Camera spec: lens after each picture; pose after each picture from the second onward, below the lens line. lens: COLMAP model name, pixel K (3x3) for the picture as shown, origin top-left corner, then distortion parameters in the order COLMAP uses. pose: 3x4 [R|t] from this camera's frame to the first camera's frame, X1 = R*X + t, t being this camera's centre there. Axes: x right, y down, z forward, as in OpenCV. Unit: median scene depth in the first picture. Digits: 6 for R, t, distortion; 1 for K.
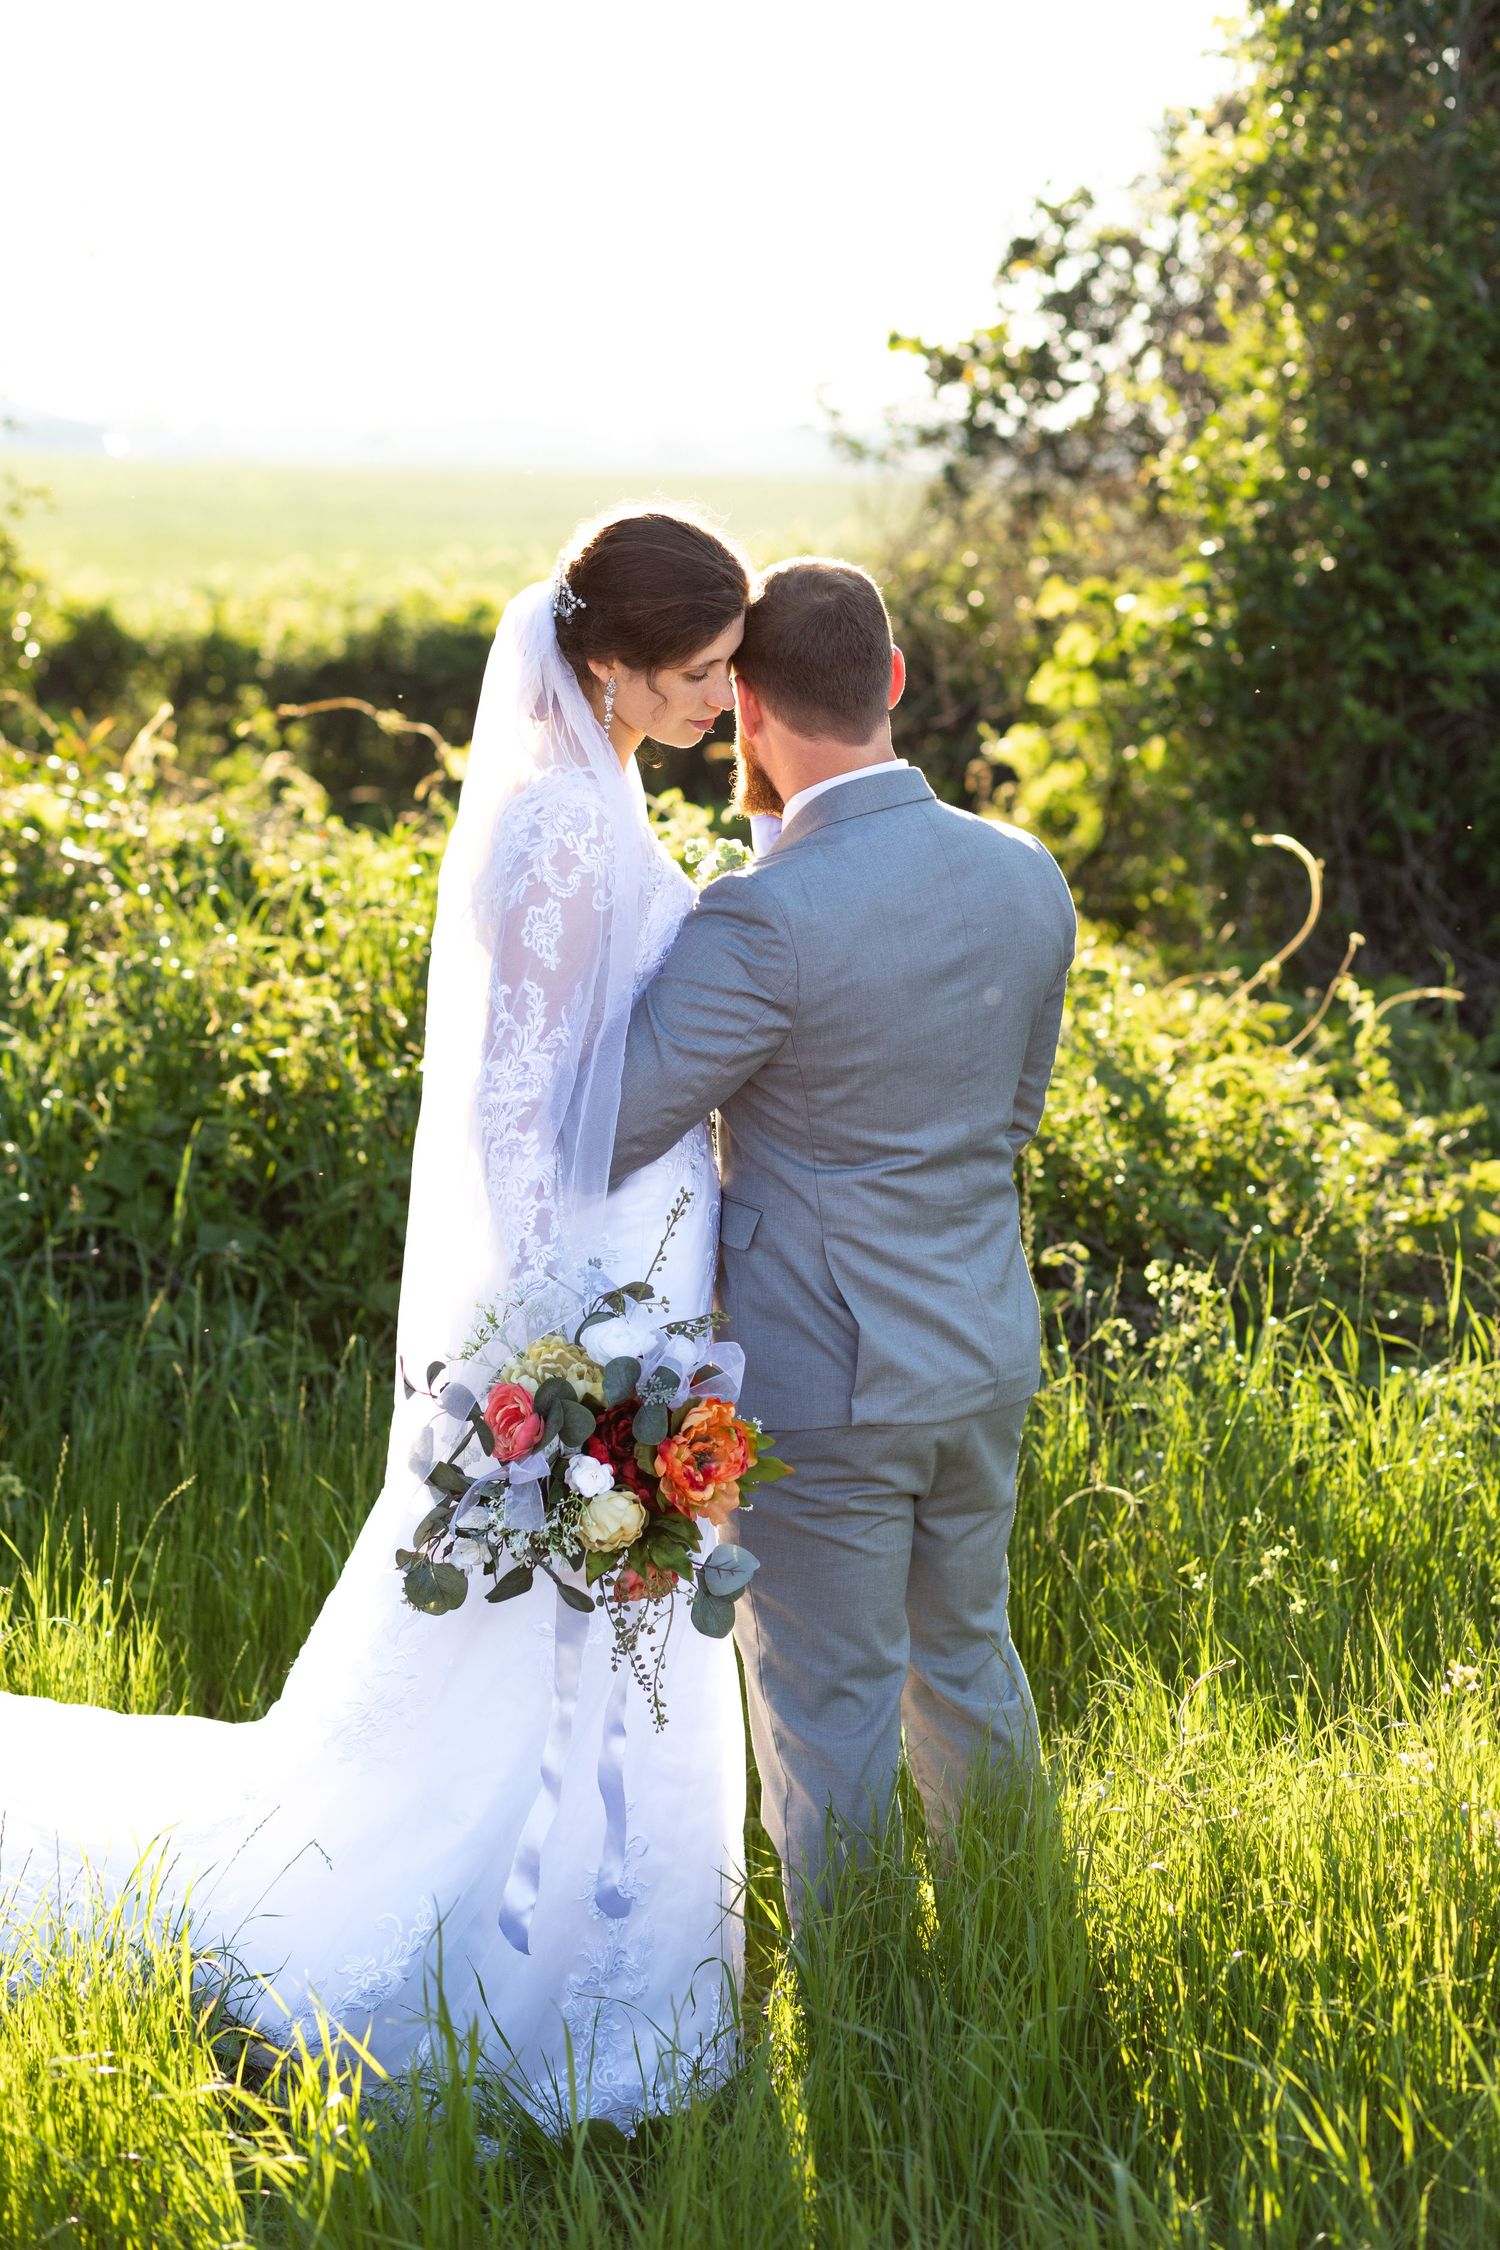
lens RADIAL K [[5453.6, 0, 750.0], [0, 5453.6, 1125.0], [0, 0, 1]] dist [0.015211, -0.268851]
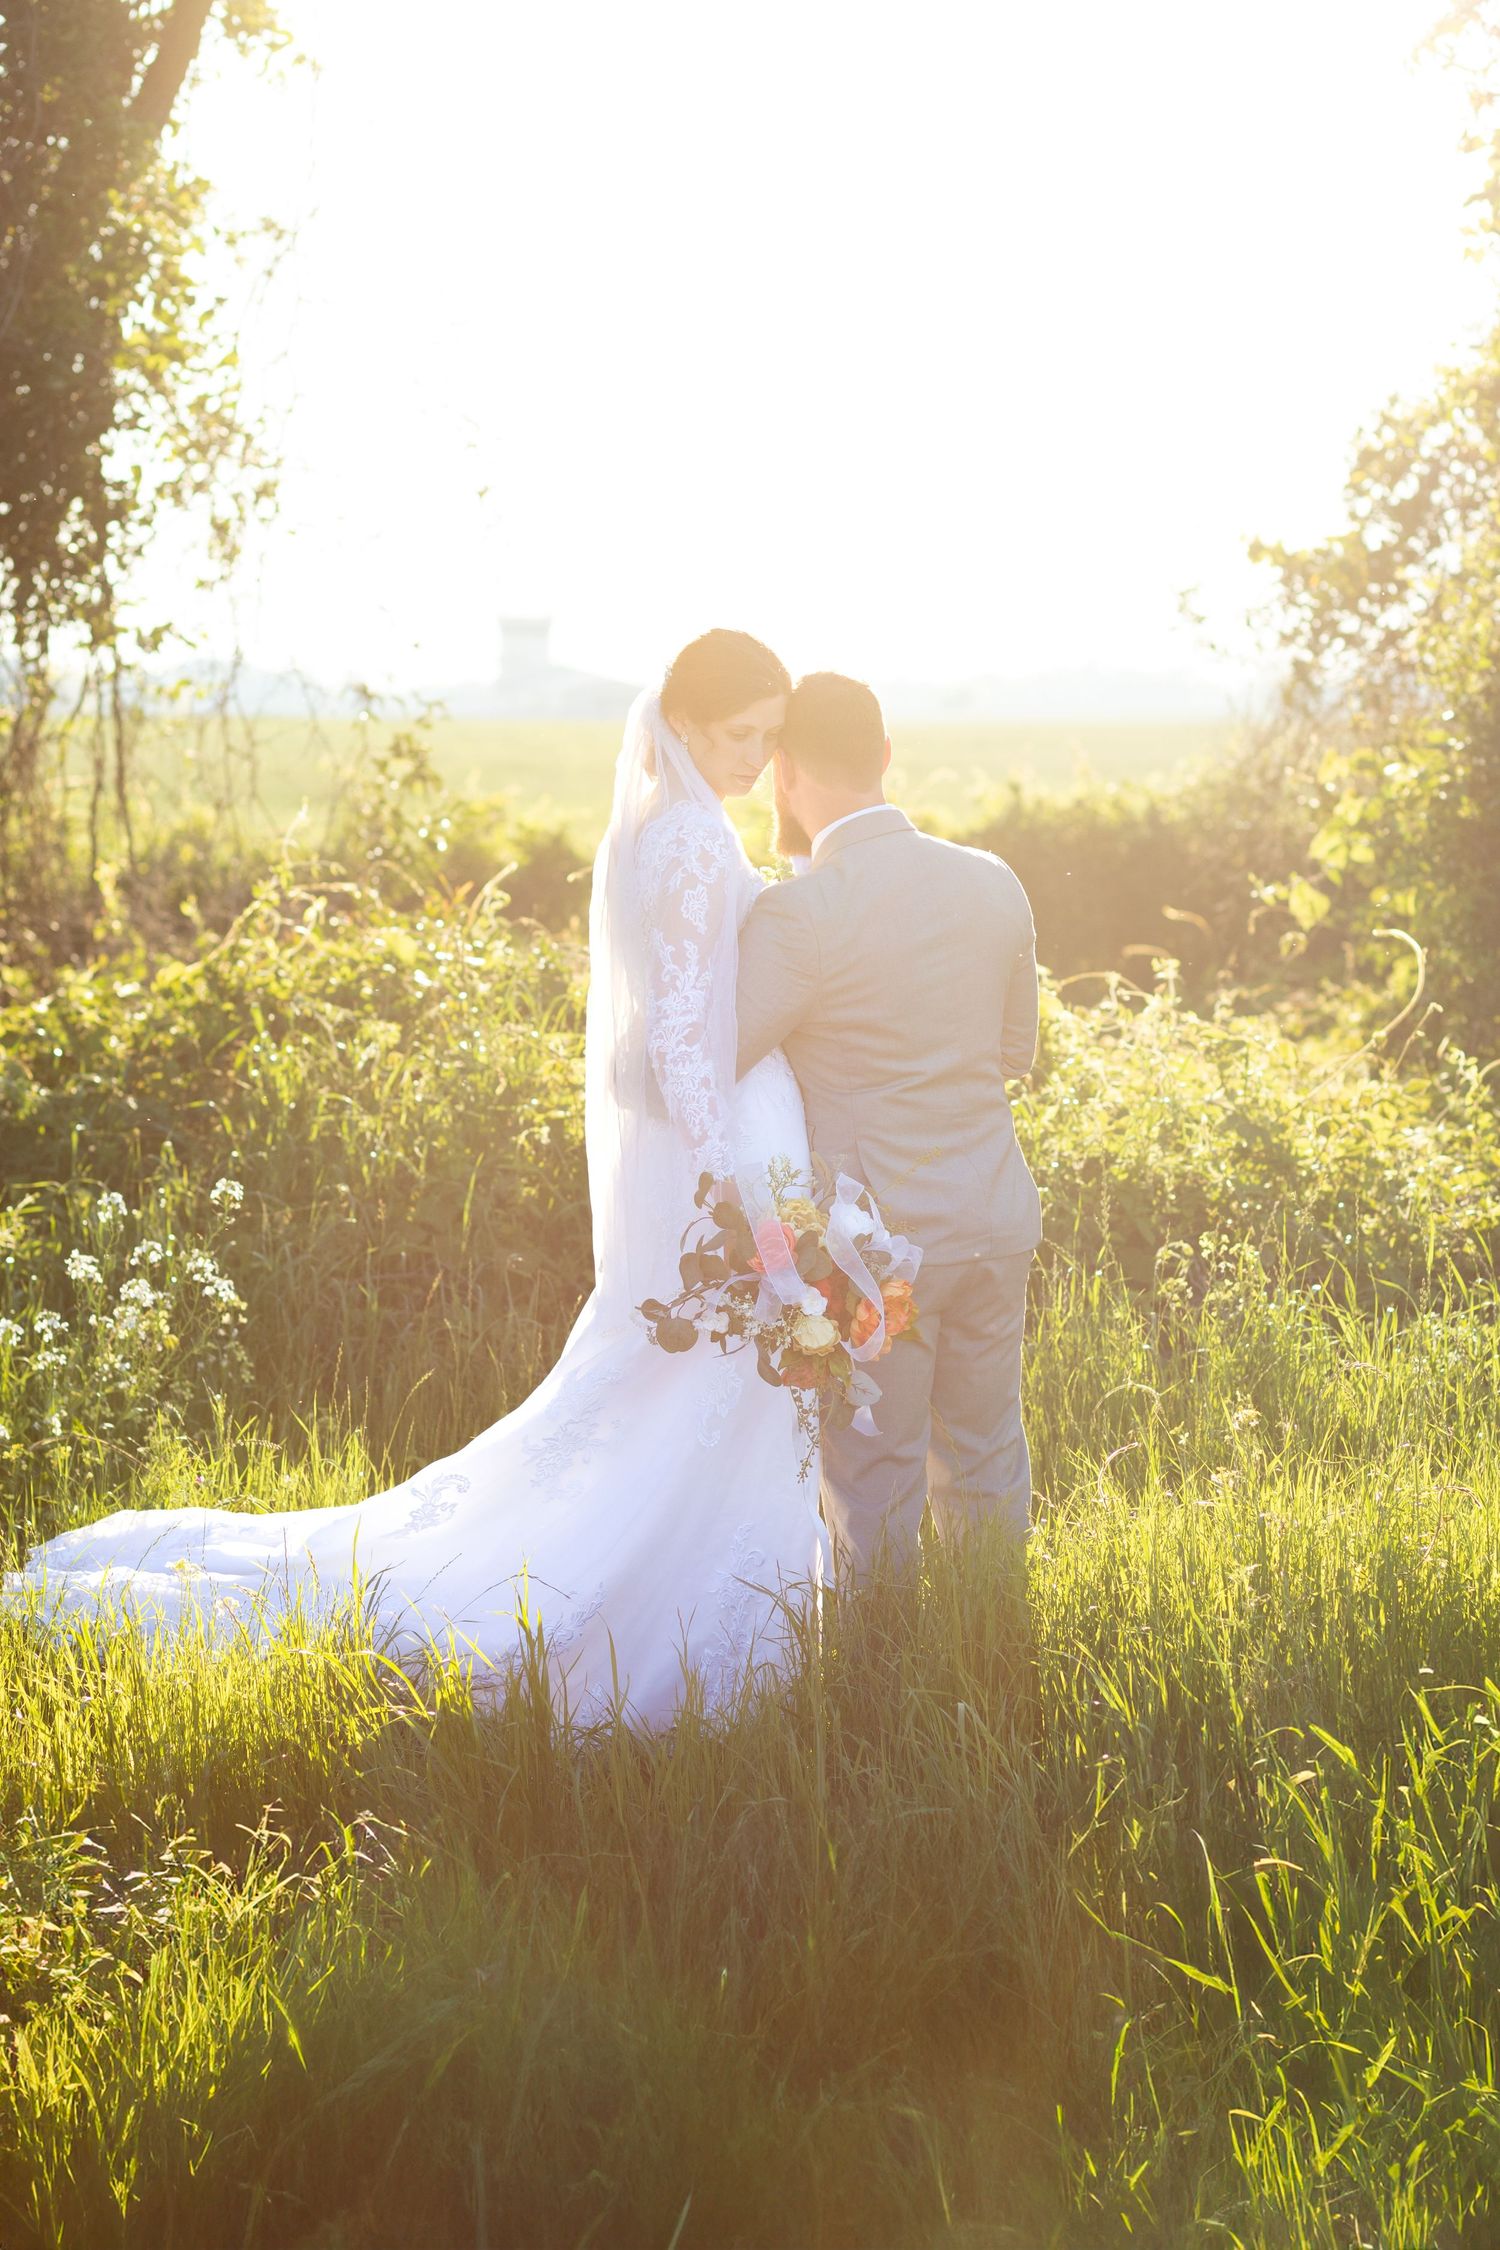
lens RADIAL K [[6208.8, 0, 826.7], [0, 6208.8, 1124.2], [0, 0, 1]] dist [0.027587, -0.222162]
pose [[0.994865, -0.023563, -0.098432, 0.108427], [0.017848, 0.998125, -0.058545, 0.069627], [0.099627, 0.056487, 0.993420, -0.385954]]
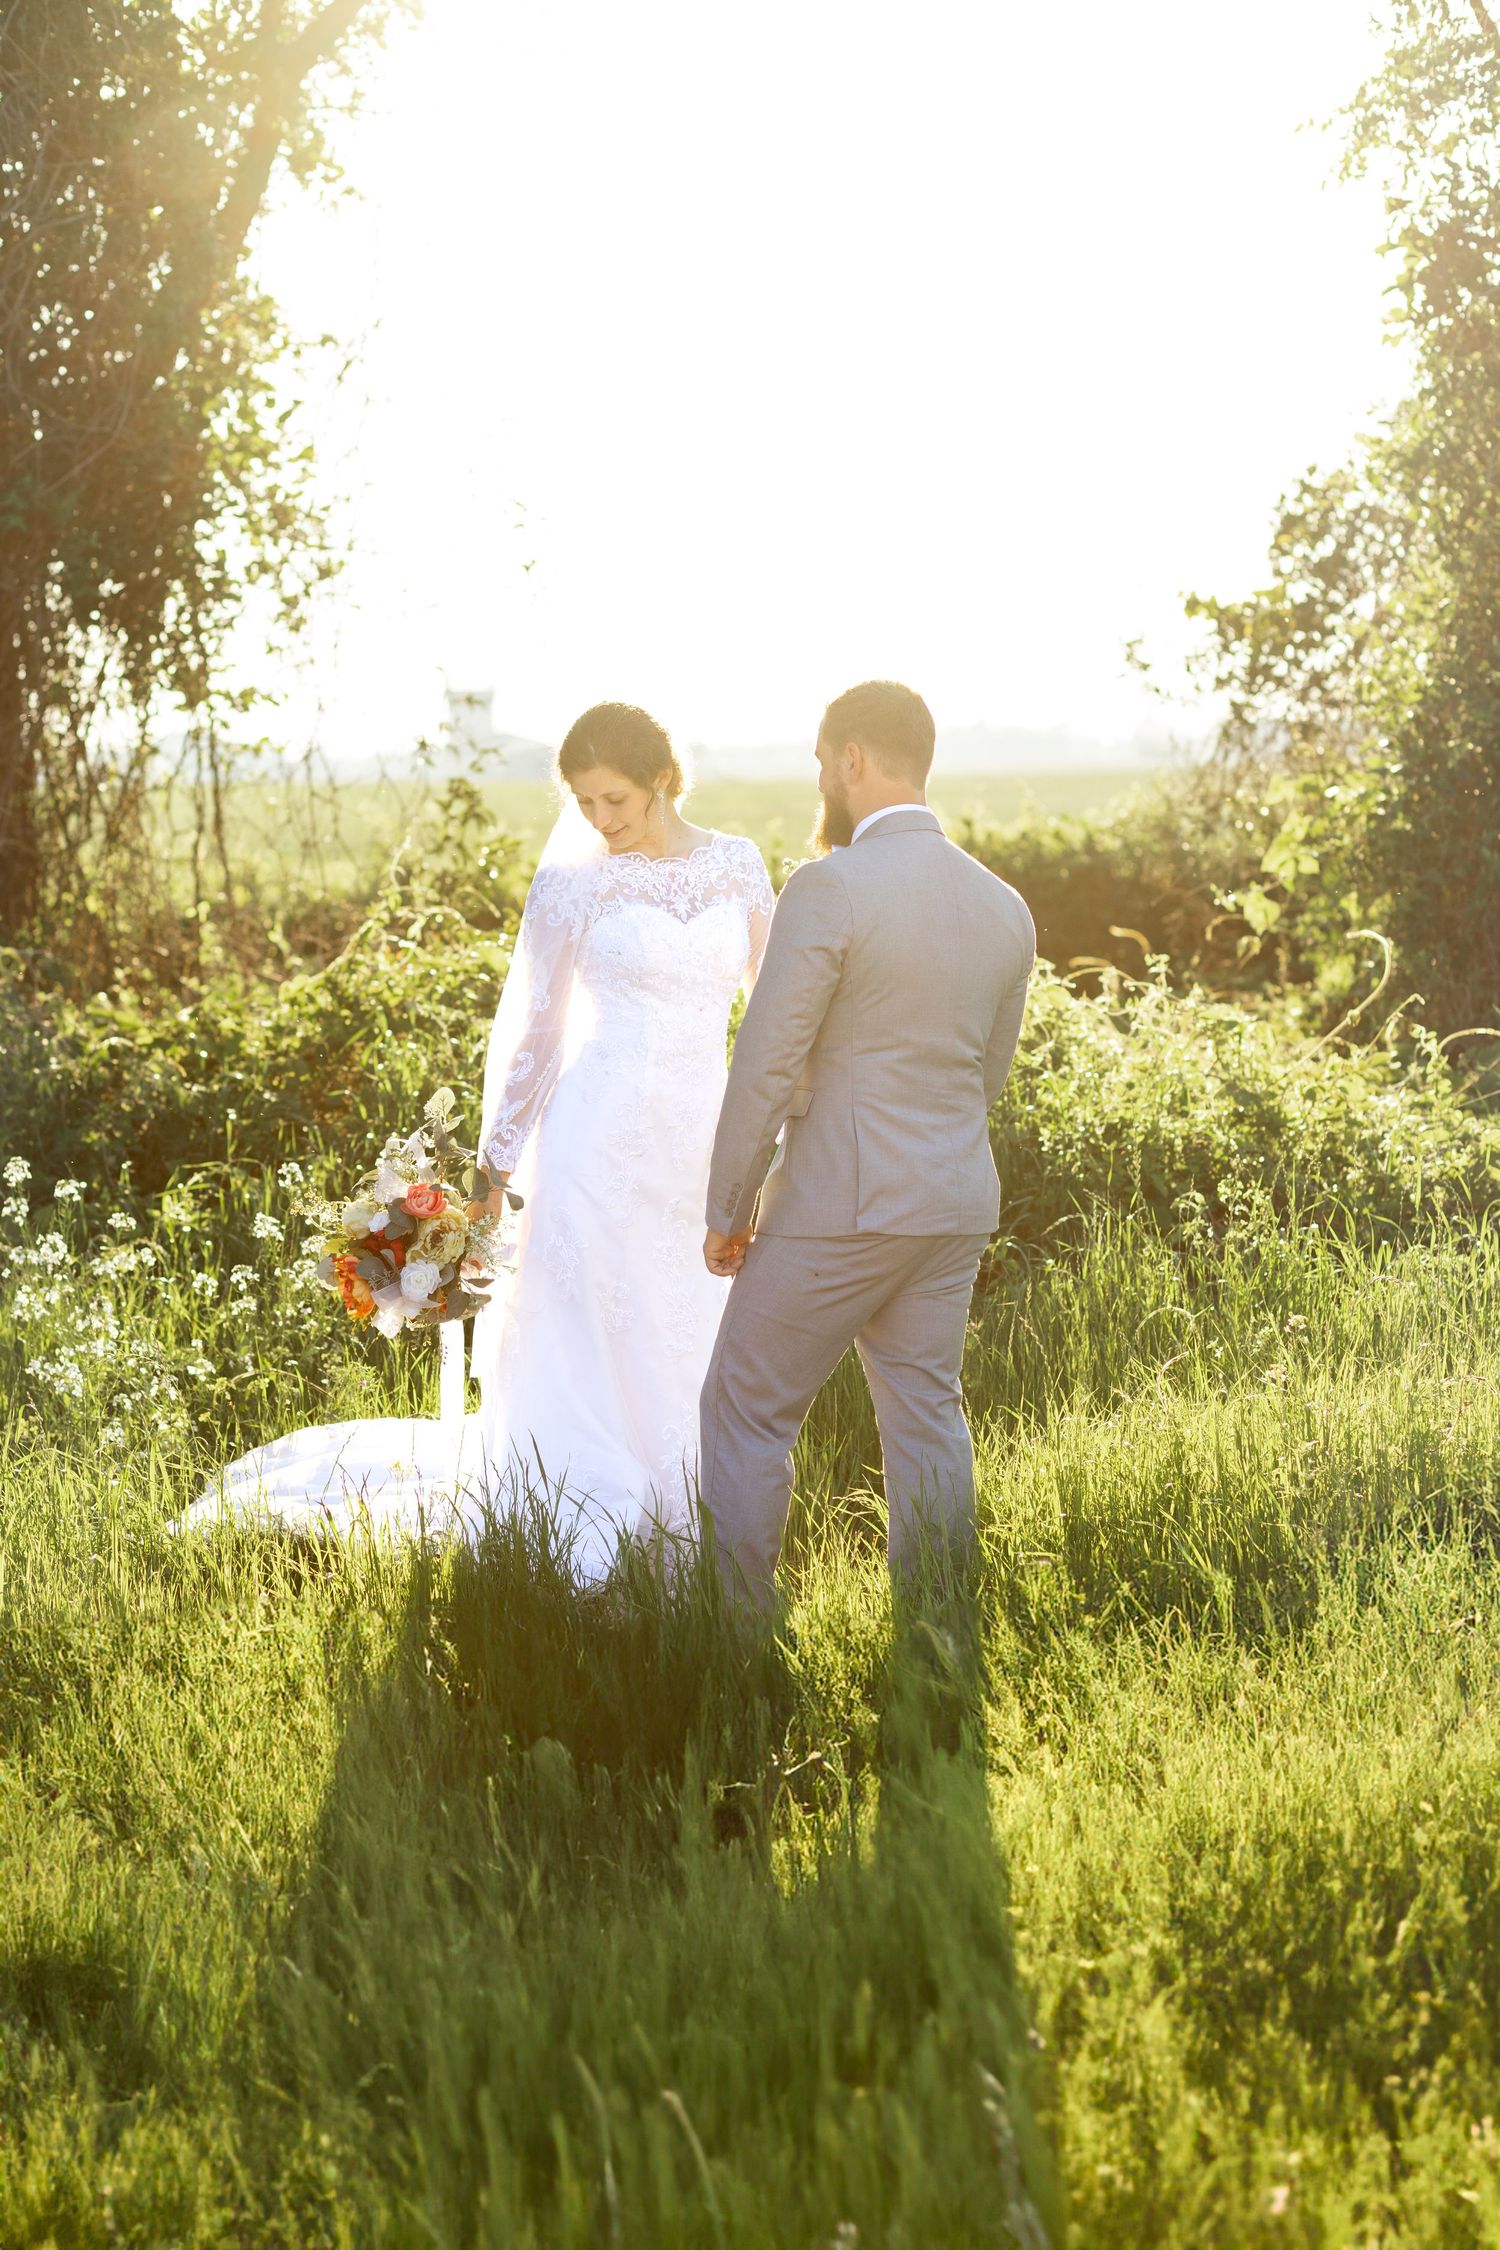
lens RADIAL K [[5650.0, 0, 750.0], [0, 5650.0, 1125.0], [0, 0, 1]] dist [0.067829, -0.415762]
pose [[0.994495, -0.044251, -0.094980, 0.077665], [0.038393, 0.997298, -0.062637, 0.085105], [0.097495, 0.058646, 0.993507, -0.463906]]
